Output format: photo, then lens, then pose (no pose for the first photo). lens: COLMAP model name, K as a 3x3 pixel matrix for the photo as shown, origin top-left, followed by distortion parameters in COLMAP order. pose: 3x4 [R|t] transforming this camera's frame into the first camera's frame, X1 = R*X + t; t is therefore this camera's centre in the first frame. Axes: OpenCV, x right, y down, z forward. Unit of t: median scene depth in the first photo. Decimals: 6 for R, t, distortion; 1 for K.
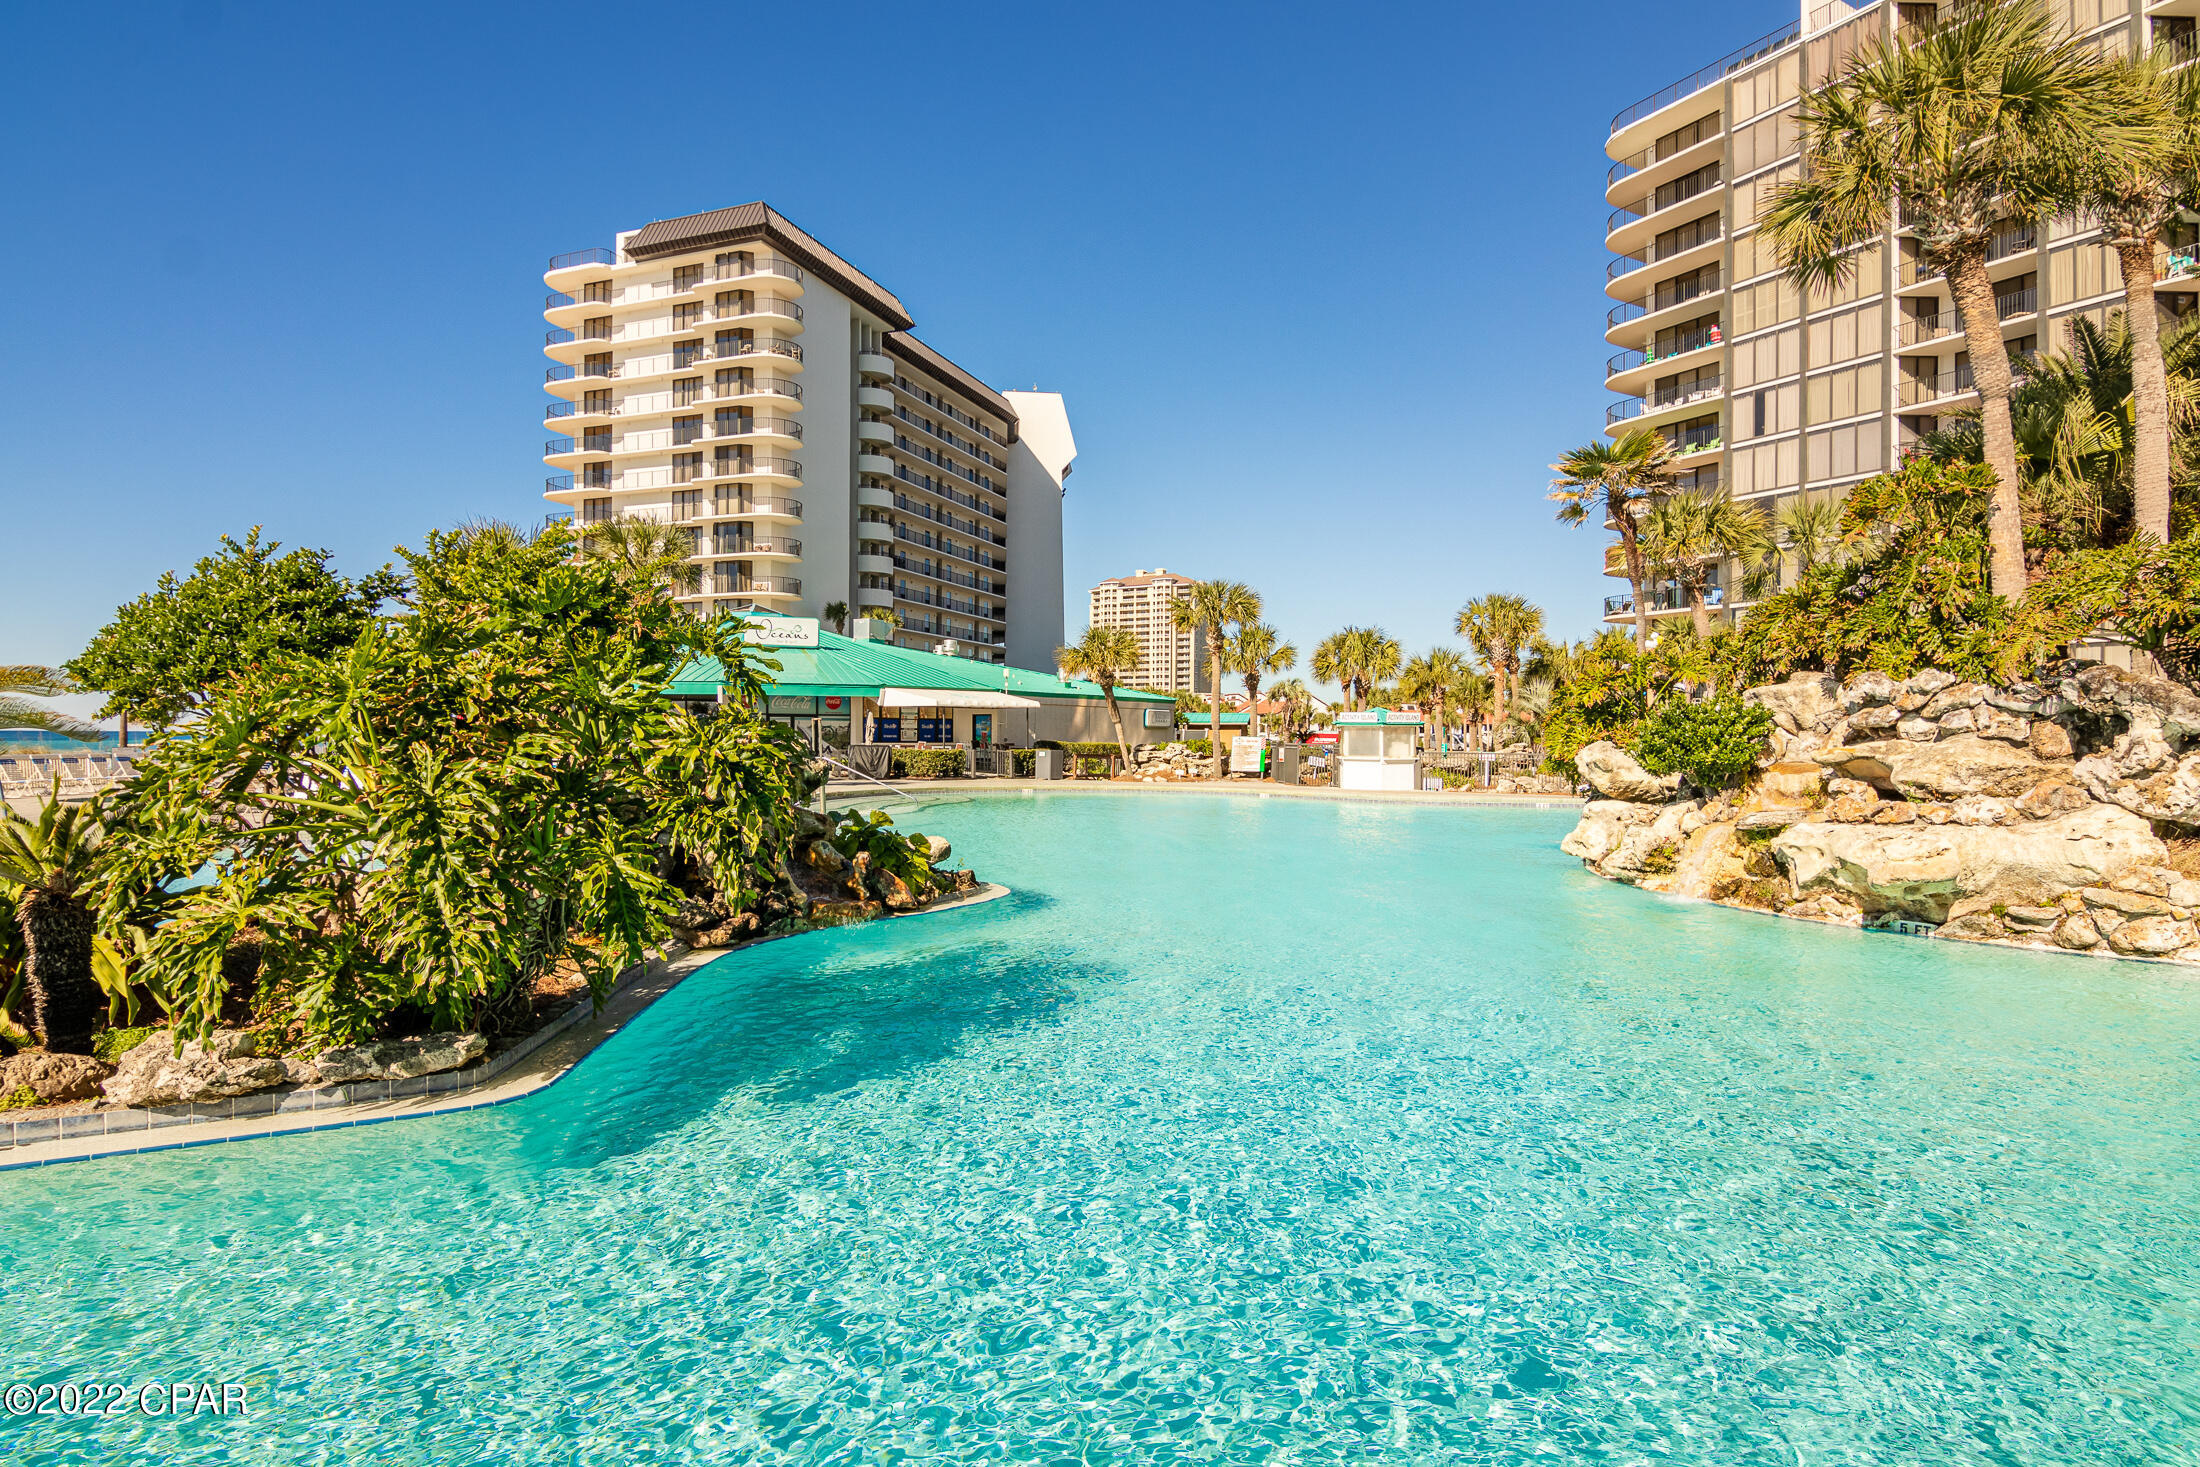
lens RADIAL K [[1127.4, 0, 1092.2], [0, 1127.4, 746.2], [0, 0, 1]] dist [-0.011157, -0.007875]
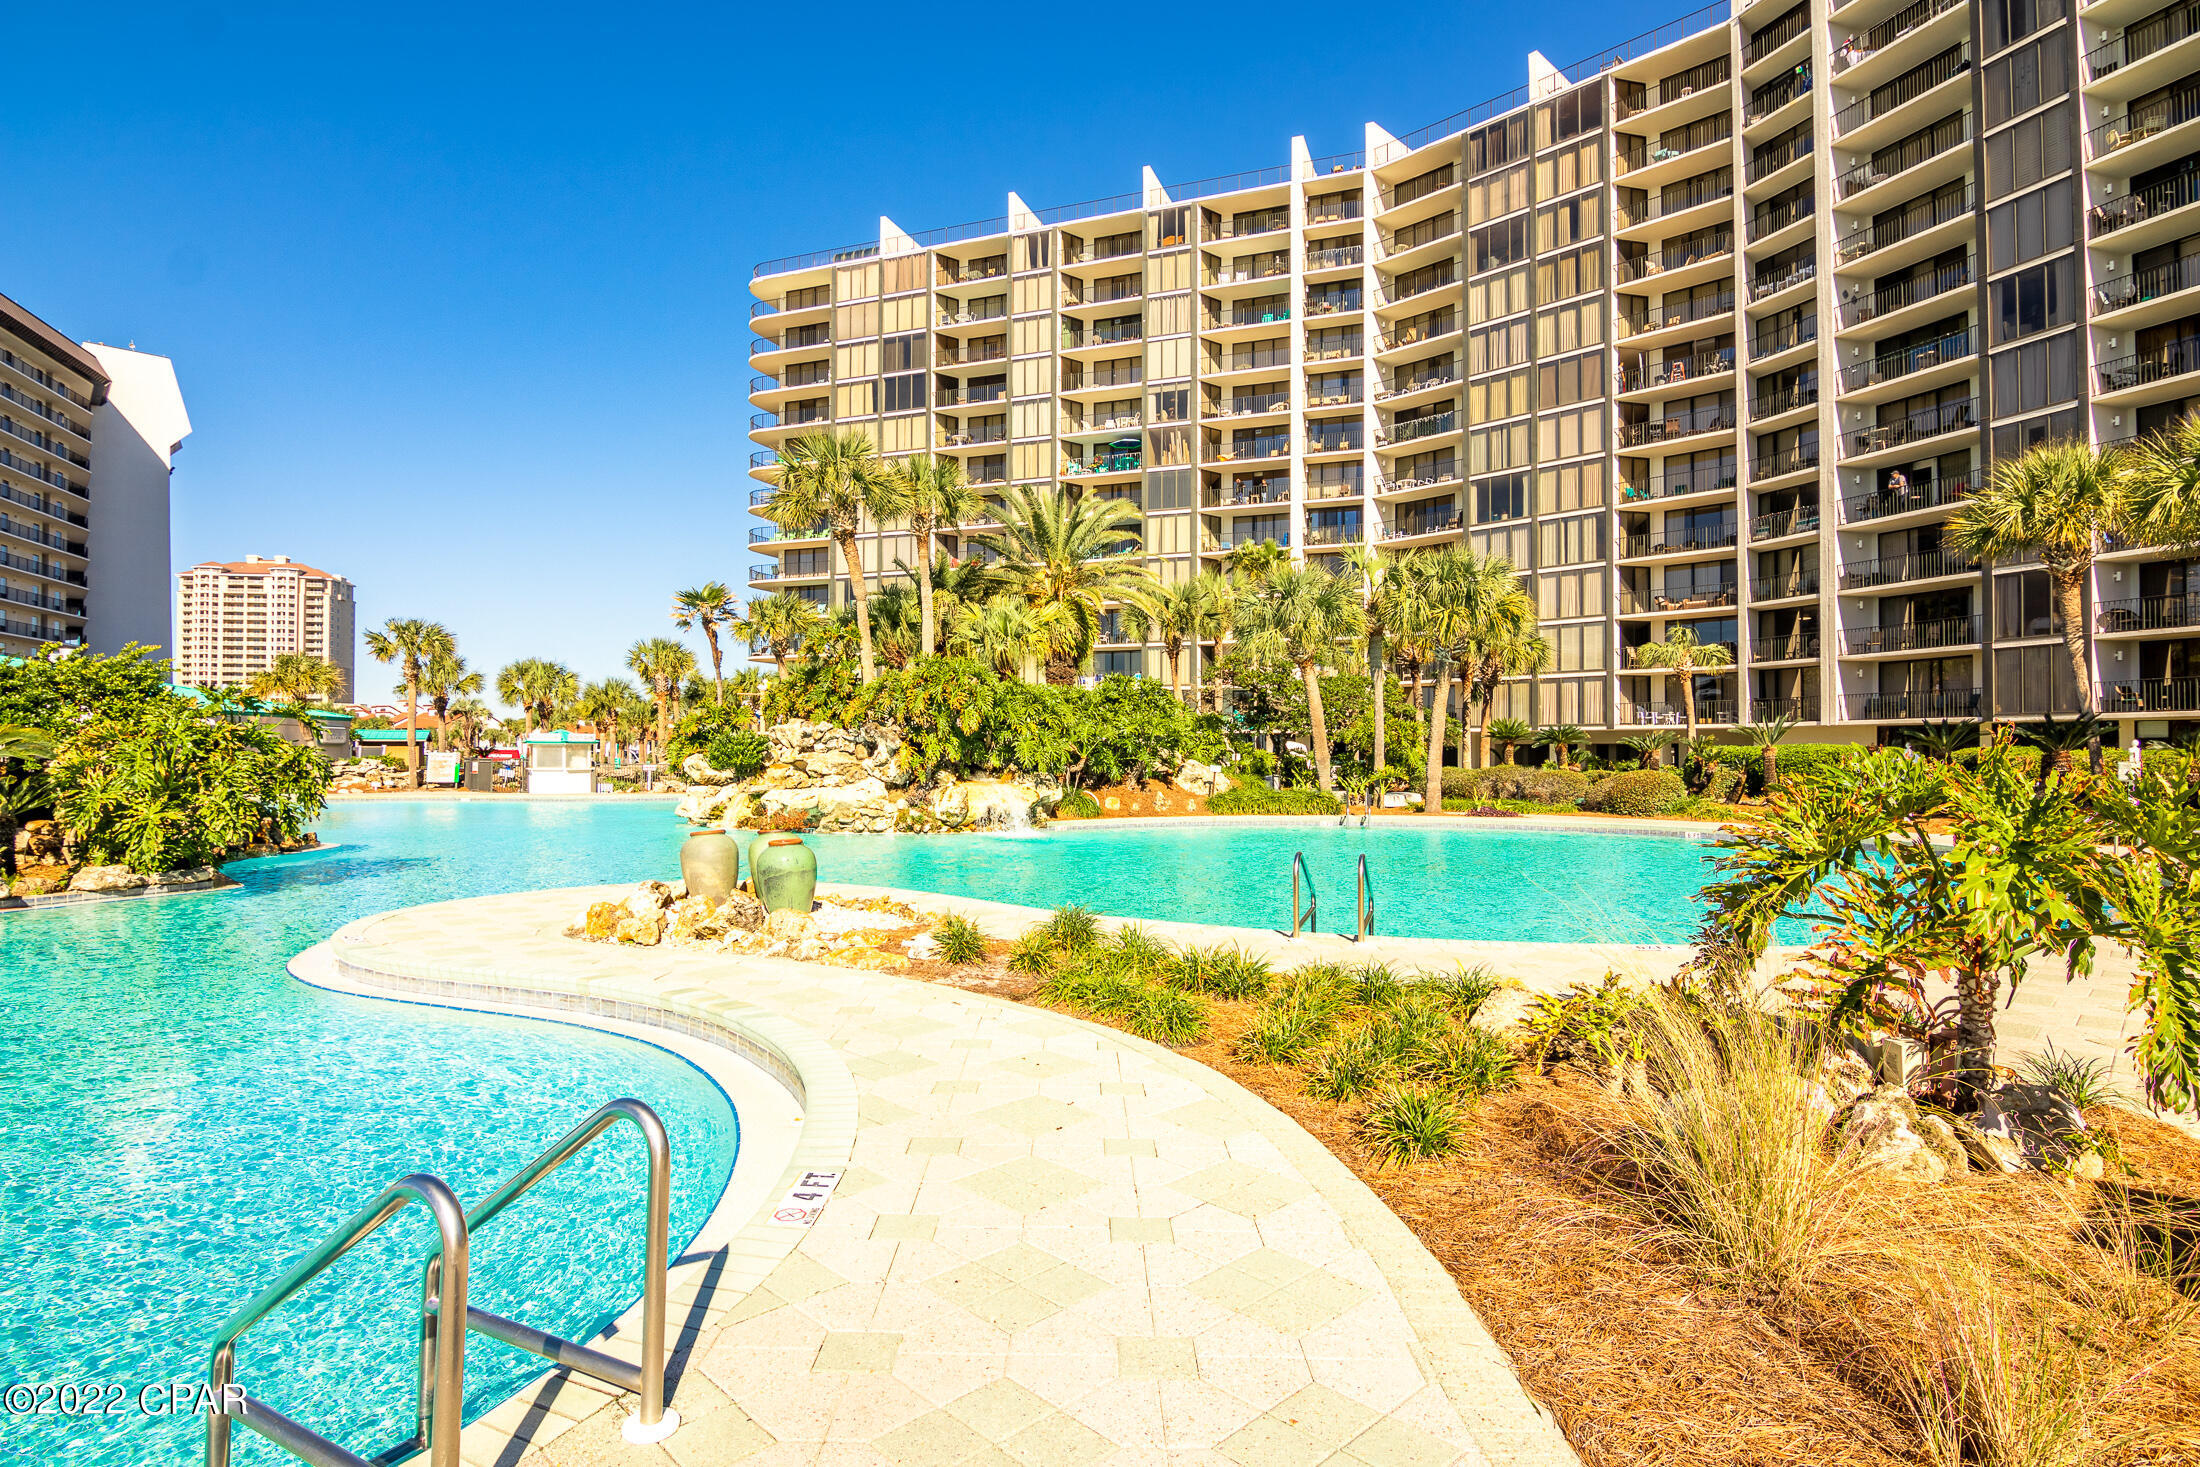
lens RADIAL K [[1127.4, 0, 1077.4], [0, 1127.4, 744.8], [0, 0, 1]] dist [-0.011157, -0.007875]
pose [[0.774106, 0.000008, 0.633056, -0.075750], [0.009349, 0.999891, -0.011445, 0.002528], [-0.632987, 0.014778, 0.774021, -0.270338]]
